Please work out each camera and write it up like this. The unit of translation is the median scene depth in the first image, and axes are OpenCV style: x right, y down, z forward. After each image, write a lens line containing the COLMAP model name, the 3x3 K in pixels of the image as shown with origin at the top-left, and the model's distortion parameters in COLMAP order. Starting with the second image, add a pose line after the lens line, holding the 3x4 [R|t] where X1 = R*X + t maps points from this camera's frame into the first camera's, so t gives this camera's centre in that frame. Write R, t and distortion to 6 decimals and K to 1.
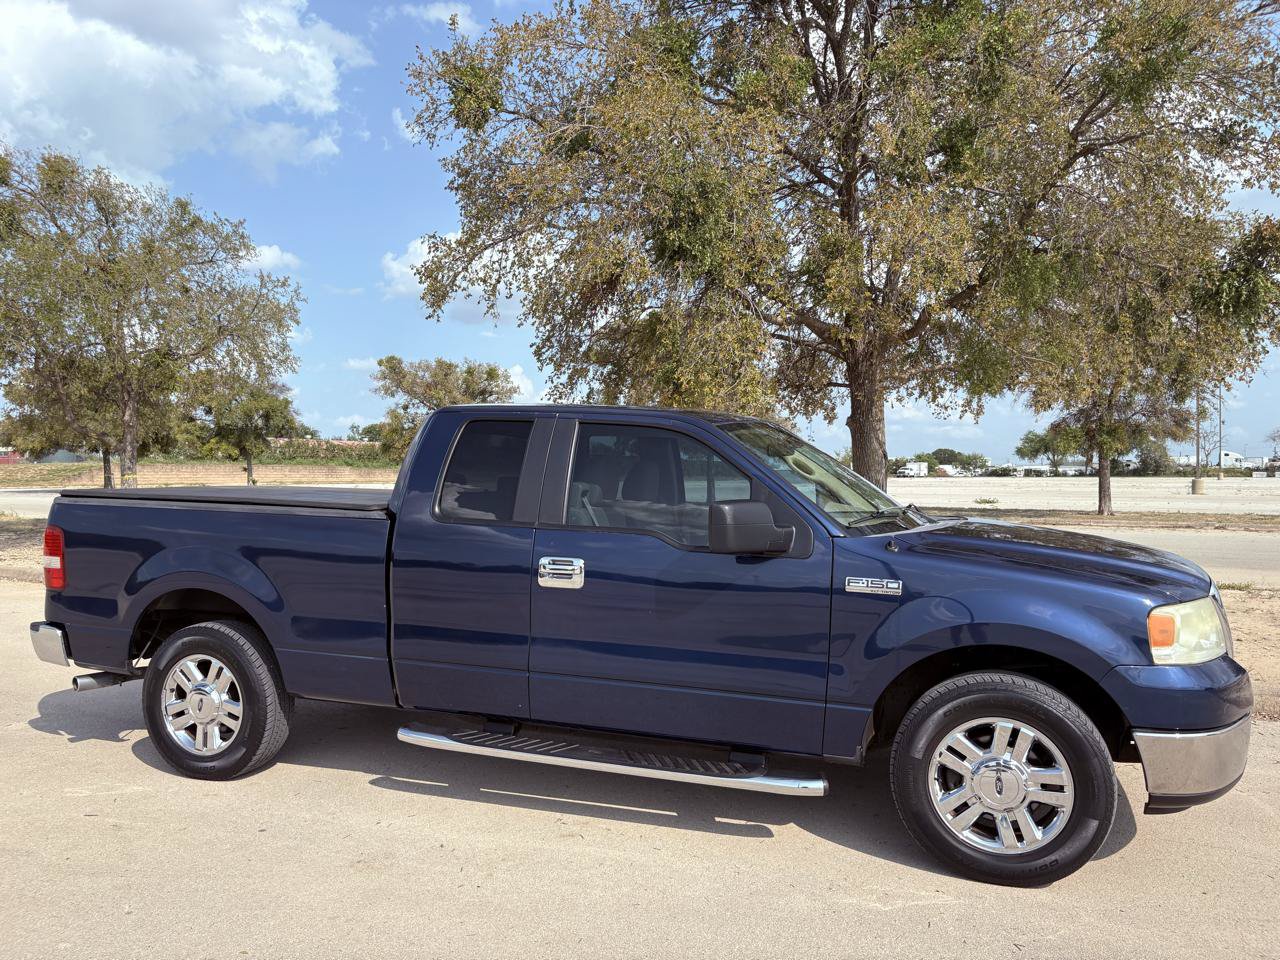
lens RADIAL K [[980.9, 0, 639.7], [0, 980.9, 485.1], [0, 0, 1]] dist [0.023171, -0.005186]
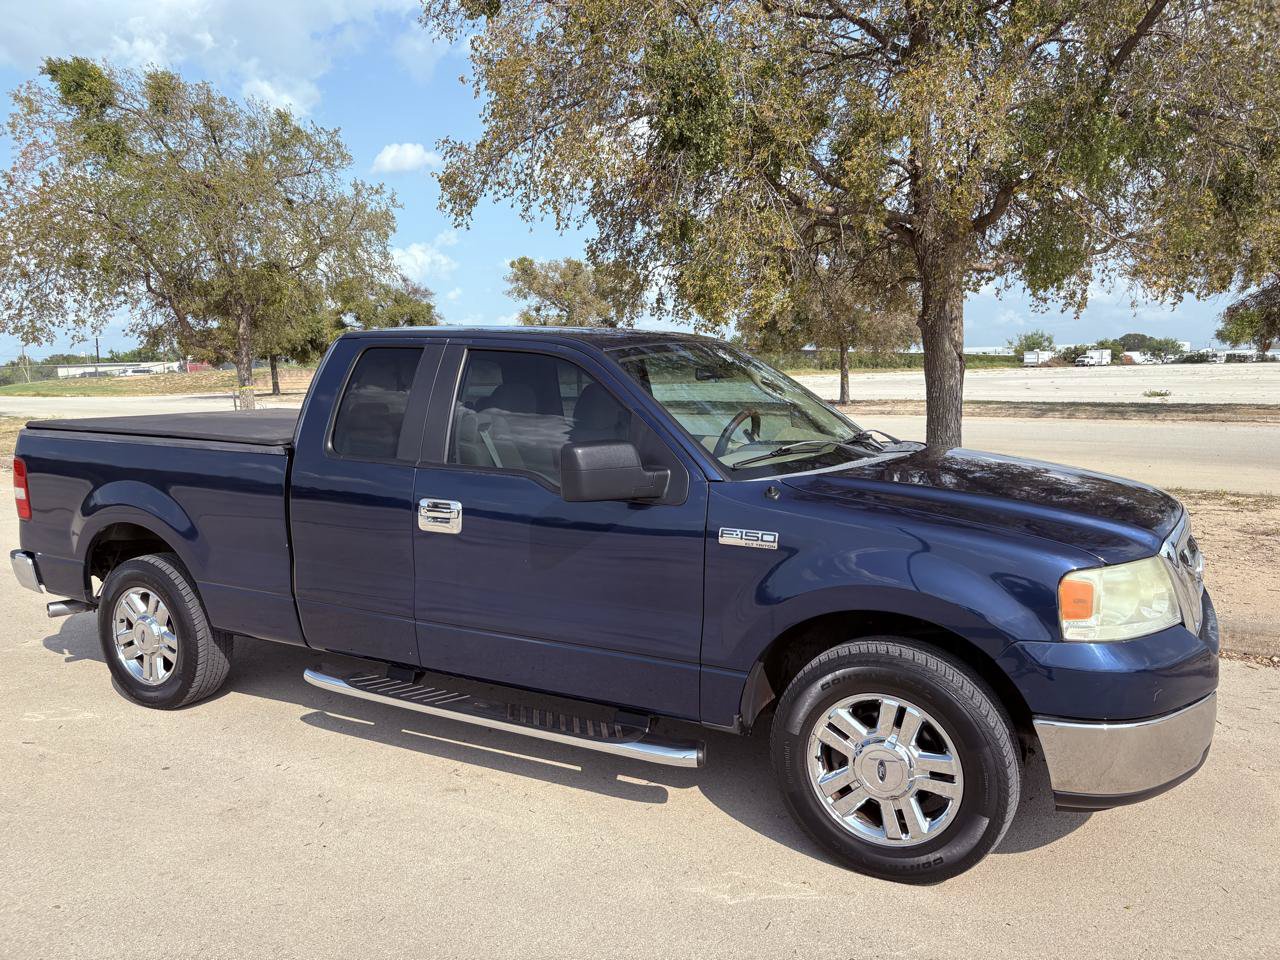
lens RADIAL K [[980.9, 0, 639.7], [0, 980.9, 485.1], [0, 0, 1]] dist [0.023171, -0.005186]
pose [[0.986521, 0.000686, -0.163633, 0.222898], [0.016679, 0.994361, 0.104726, -0.028612], [0.162782, -0.106043, 0.980947, 0.108762]]
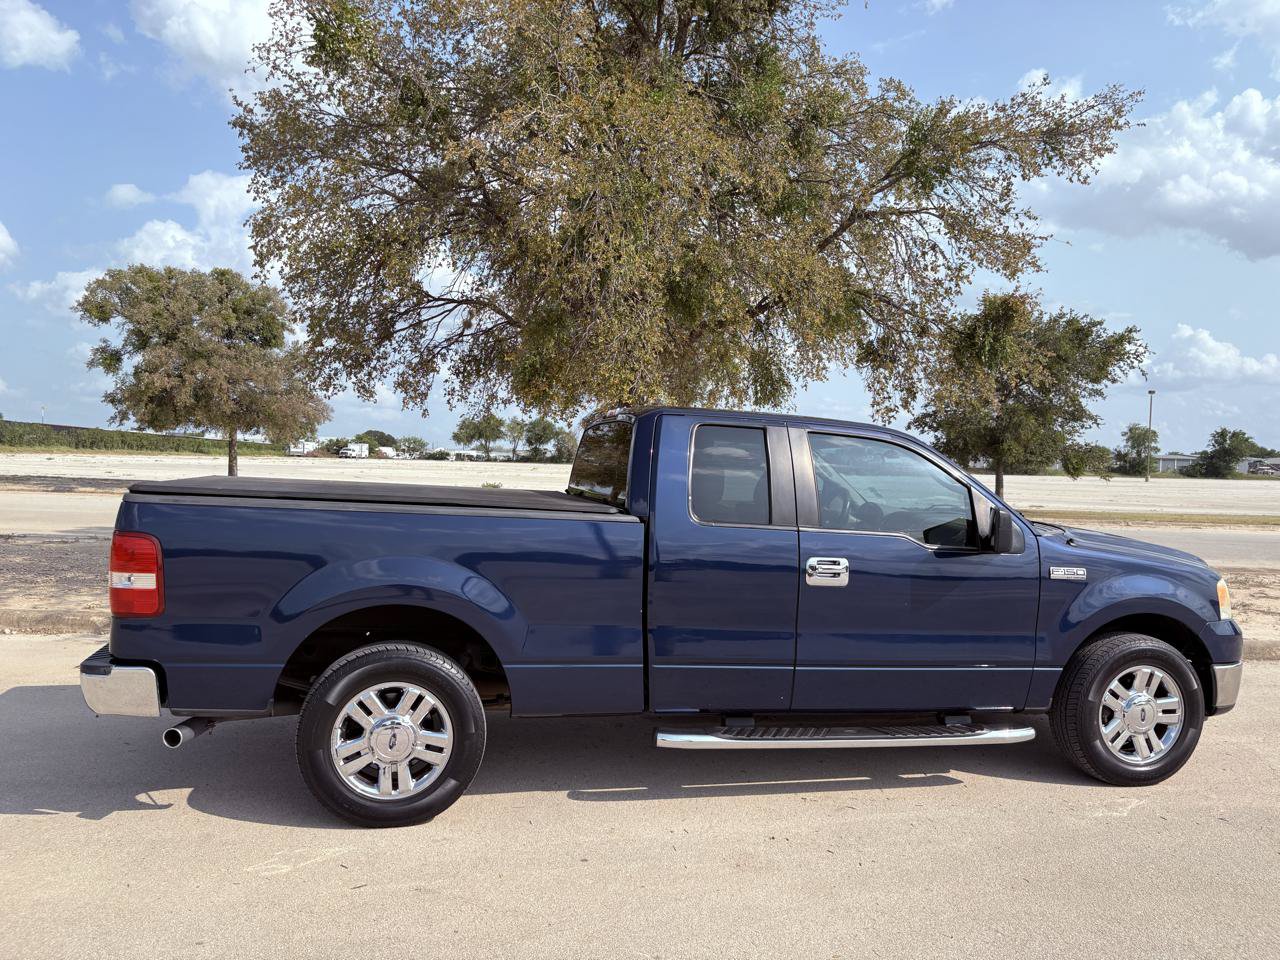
lens RADIAL K [[982.7, 0, 642.8], [0, 982.7, 488.2], [0, 0, 1]] dist [0.016202, -0.001170]
pose [[0.836406, 0.009914, 0.548021, -0.737723], [-0.022420, 0.999618, 0.016135, -0.013784], [-0.547652, -0.025782, 0.836309, 0.177286]]
